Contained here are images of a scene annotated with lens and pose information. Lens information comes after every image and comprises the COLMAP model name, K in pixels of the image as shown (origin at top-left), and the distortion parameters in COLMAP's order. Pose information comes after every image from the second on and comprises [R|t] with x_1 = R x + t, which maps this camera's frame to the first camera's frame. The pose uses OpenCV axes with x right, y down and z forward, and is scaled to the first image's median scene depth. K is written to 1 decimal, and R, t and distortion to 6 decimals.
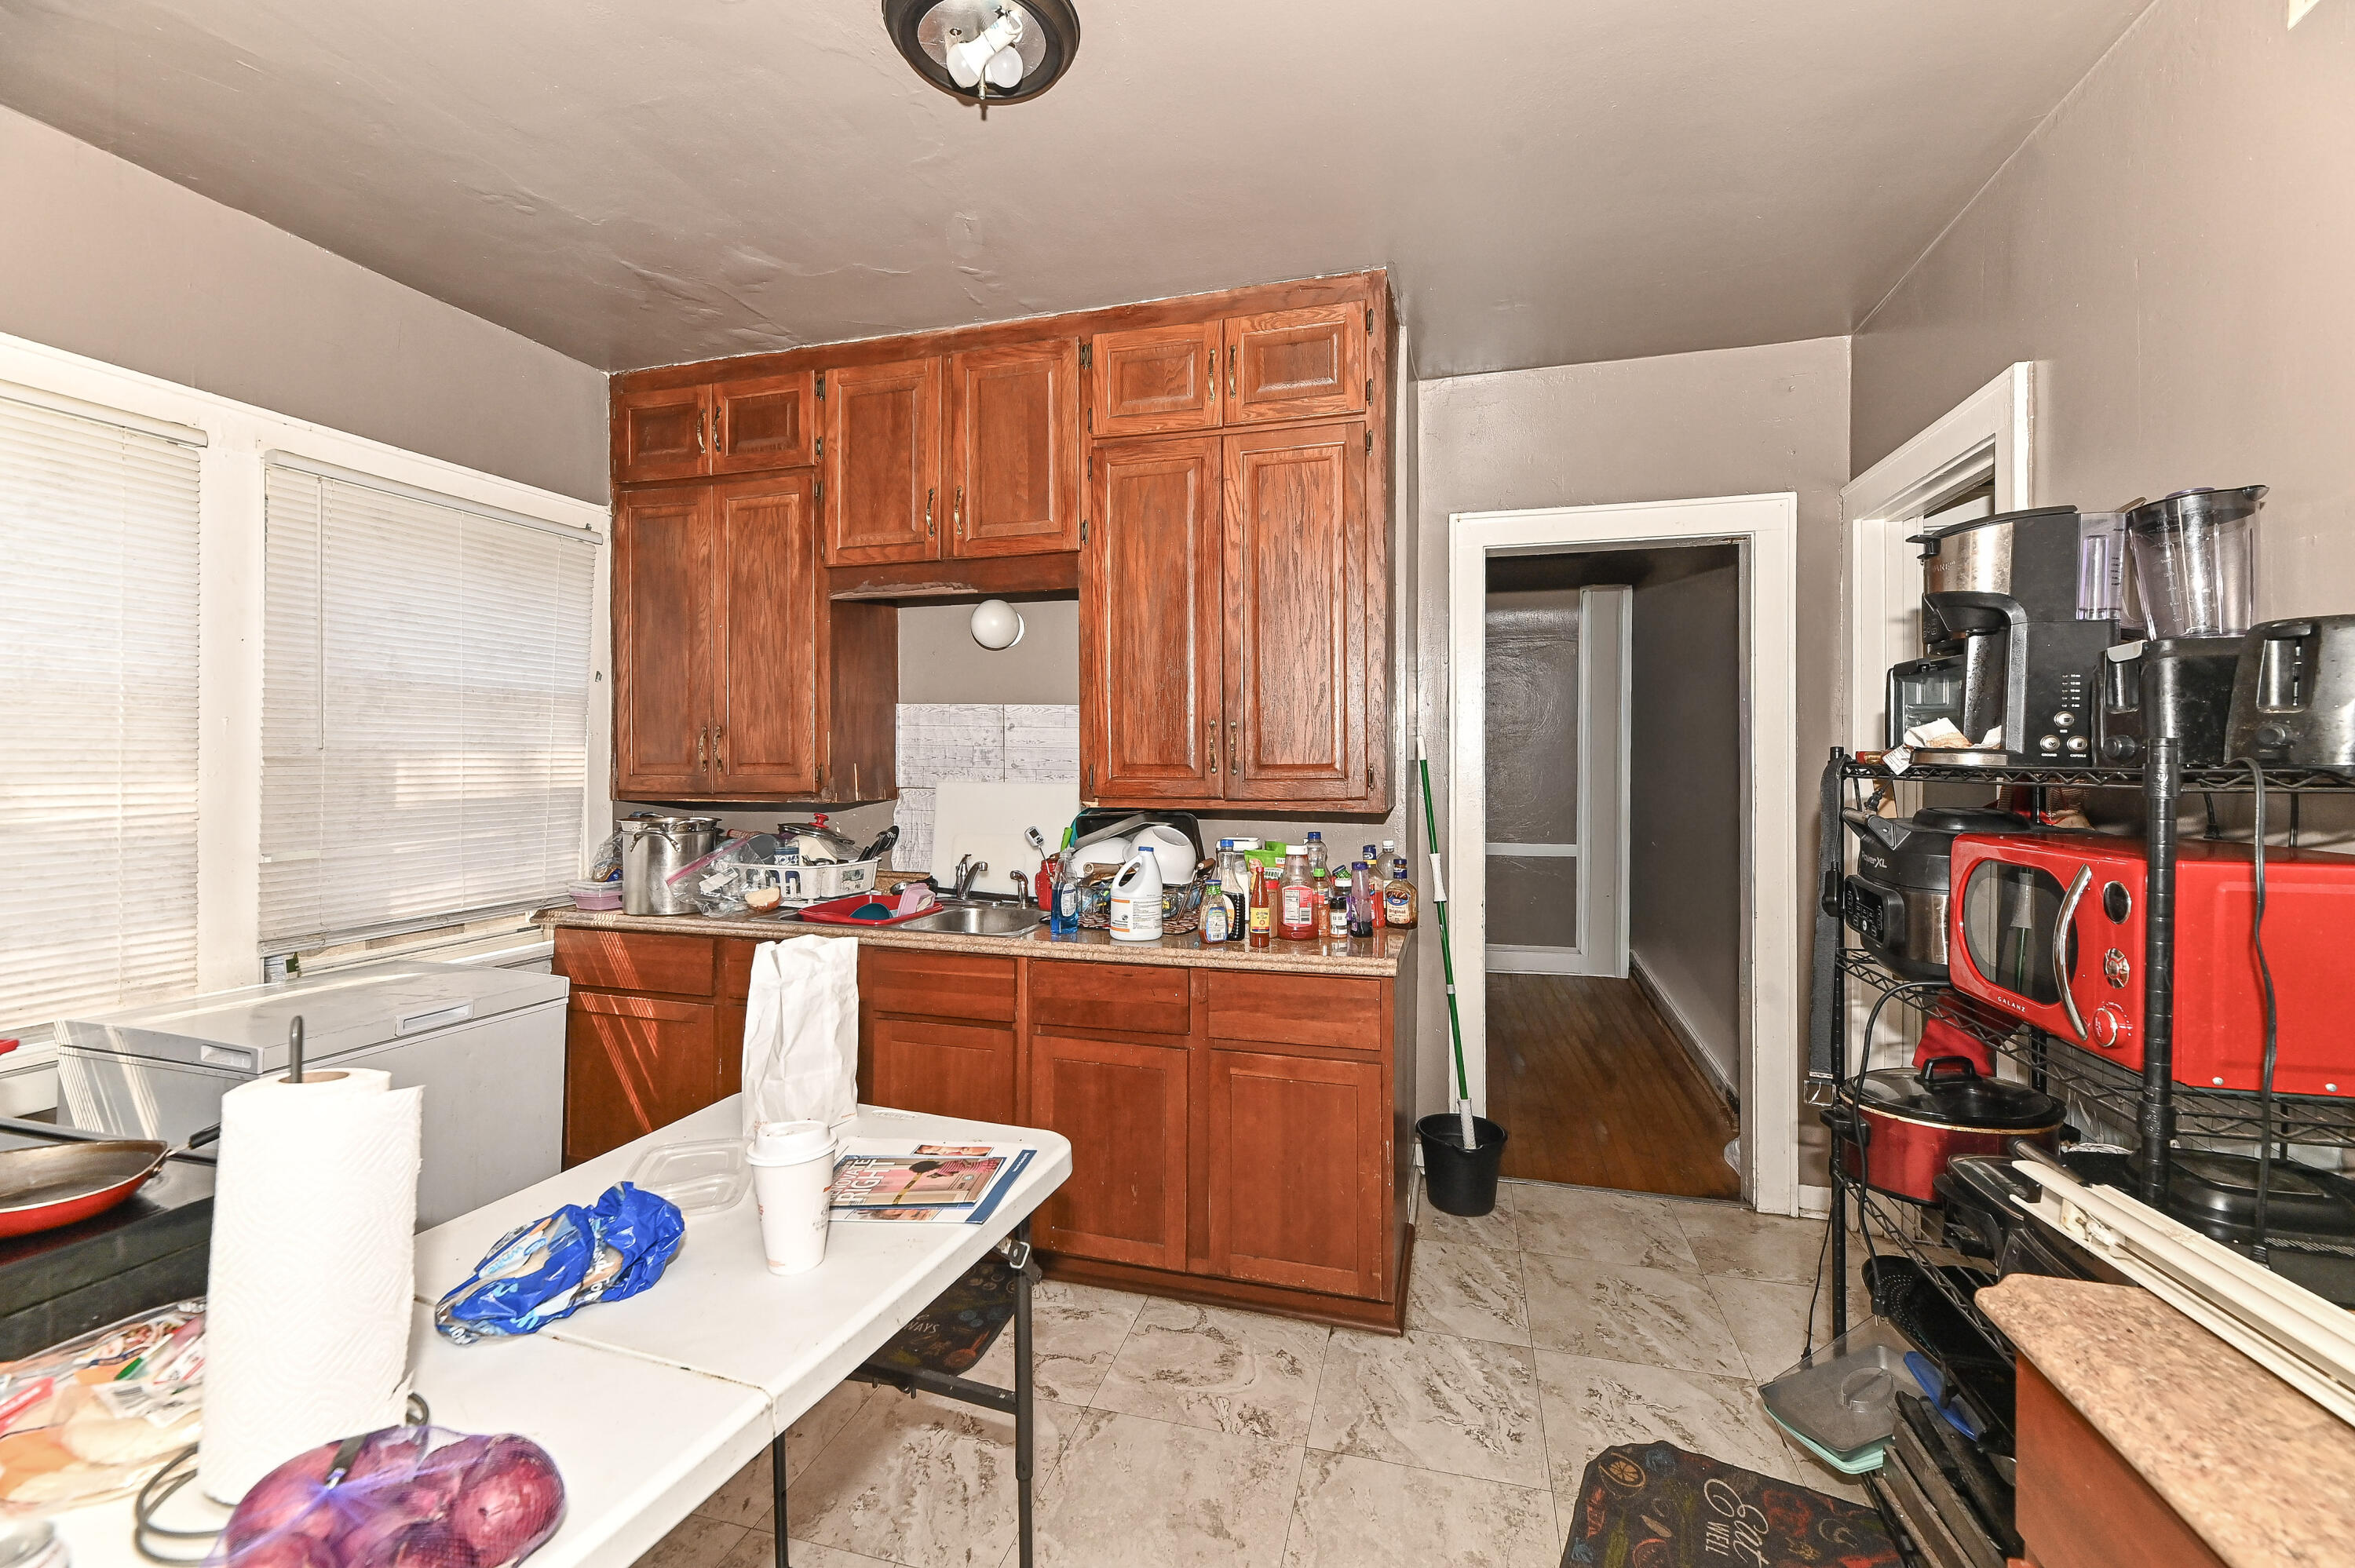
lens RADIAL K [[962.7, 0, 1186.4], [0, 962.7, 754.2], [0, 0, 1]] dist [0.000129, -0.000217]
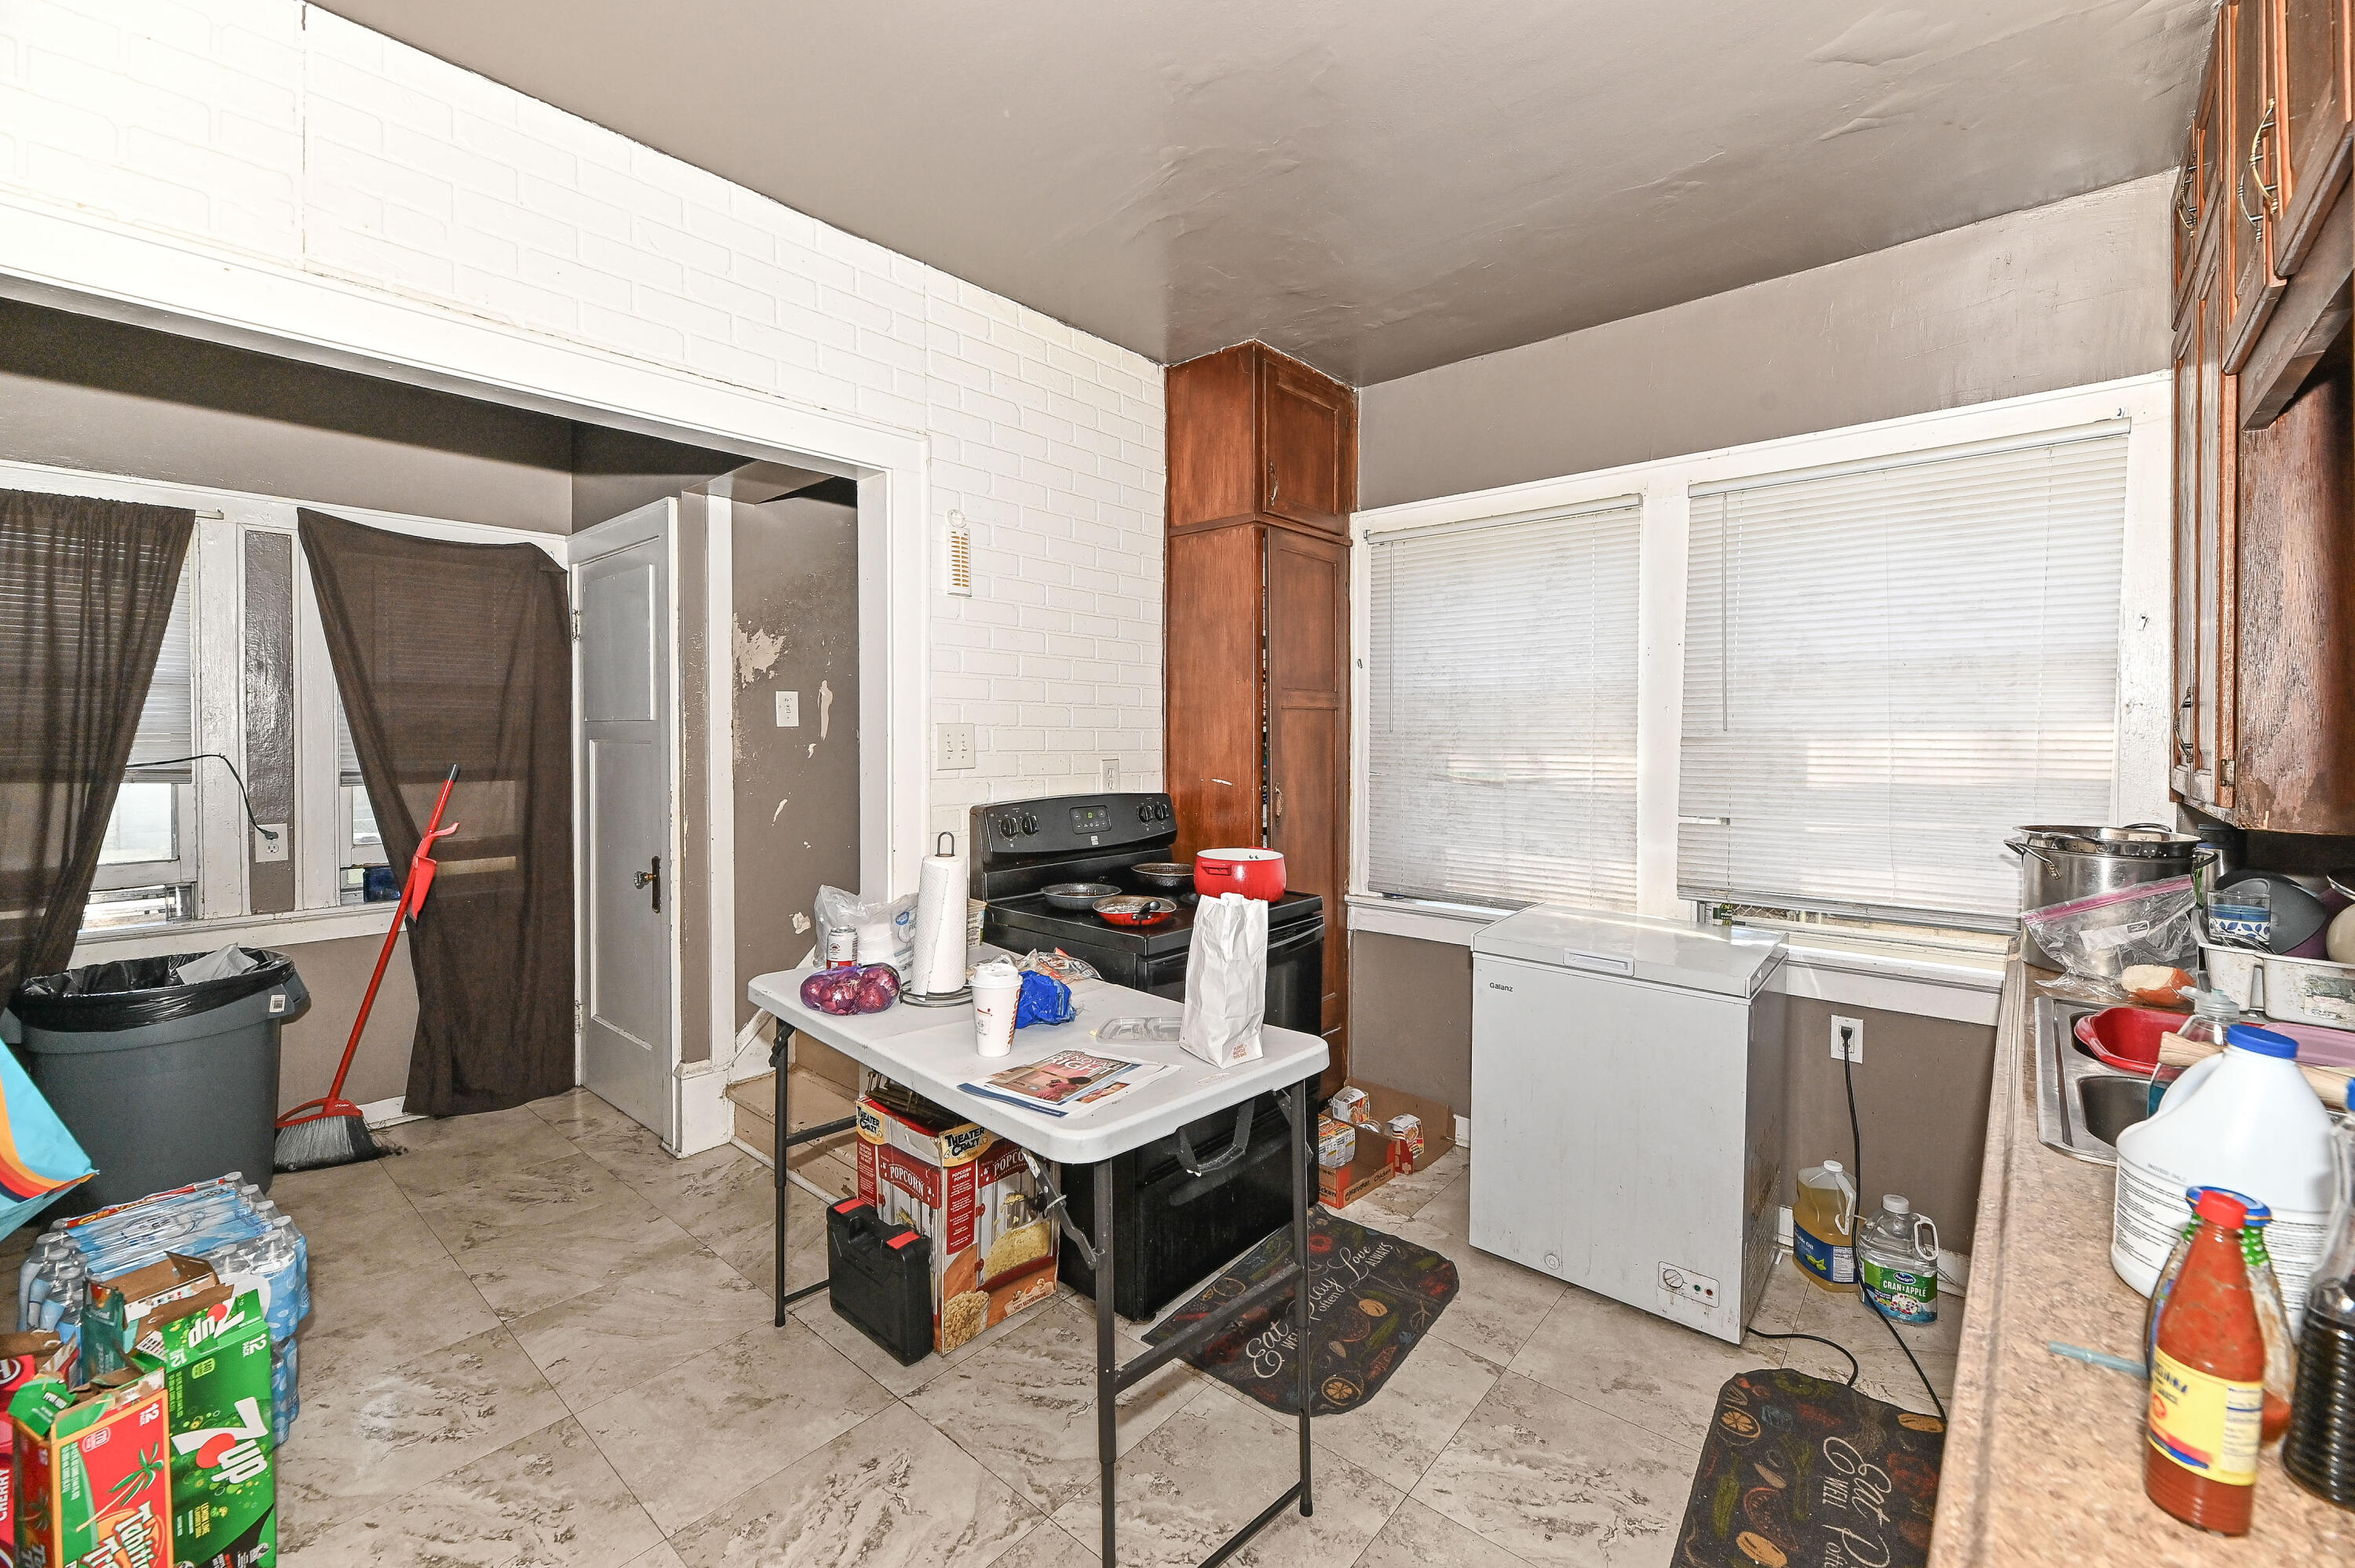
lens RADIAL K [[962.7, 0, 1186.4], [0, 962.7, 754.2], [0, 0, 1]] dist [0.000129, -0.000217]
pose [[-0.421801, 0.016802, -0.906533, 0.482375], [0.002827, 0.999848, 0.017216, 0.001716], [0.906684, 0.004699, -0.421784, 1.043087]]
